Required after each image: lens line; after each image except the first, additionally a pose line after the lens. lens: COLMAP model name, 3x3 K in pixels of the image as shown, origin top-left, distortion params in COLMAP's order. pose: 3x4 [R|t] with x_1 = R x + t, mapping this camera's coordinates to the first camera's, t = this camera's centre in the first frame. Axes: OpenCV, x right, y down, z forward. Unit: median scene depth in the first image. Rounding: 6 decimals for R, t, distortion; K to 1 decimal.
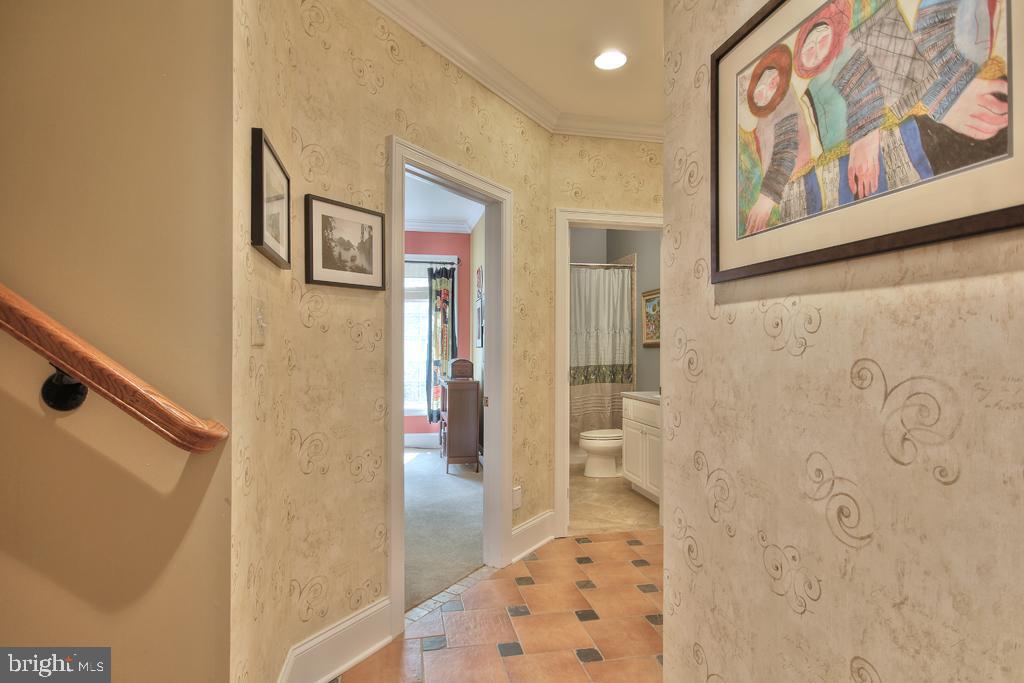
lens RADIAL K [[522.3, 0, 513.3], [0, 522.3, 342.7], [0, 0, 1]] dist [0.000096, -0.001084]
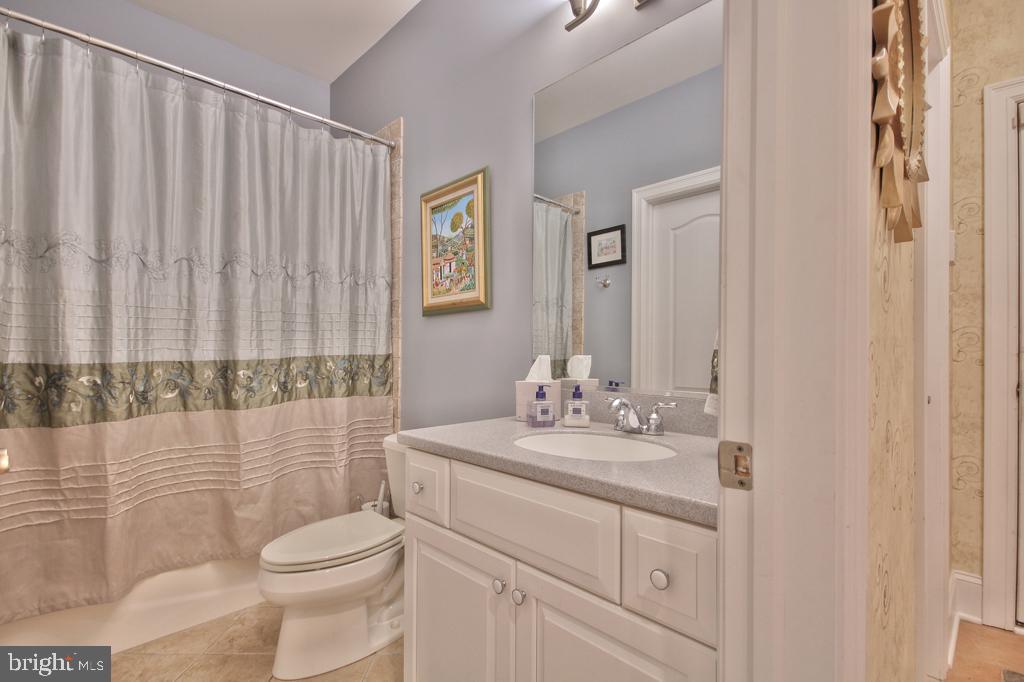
lens RADIAL K [[485.5, 0, 537.4], [0, 485.5, 351.2], [0, 0, 1]] dist [-0.002041, -0.001950]
pose [[0.825963, -0.000857, 0.563724, 0.088784], [-0.004003, 0.999965, 0.007386, 0.035185], [-0.563710, -0.008357, 0.825930, 0.570596]]
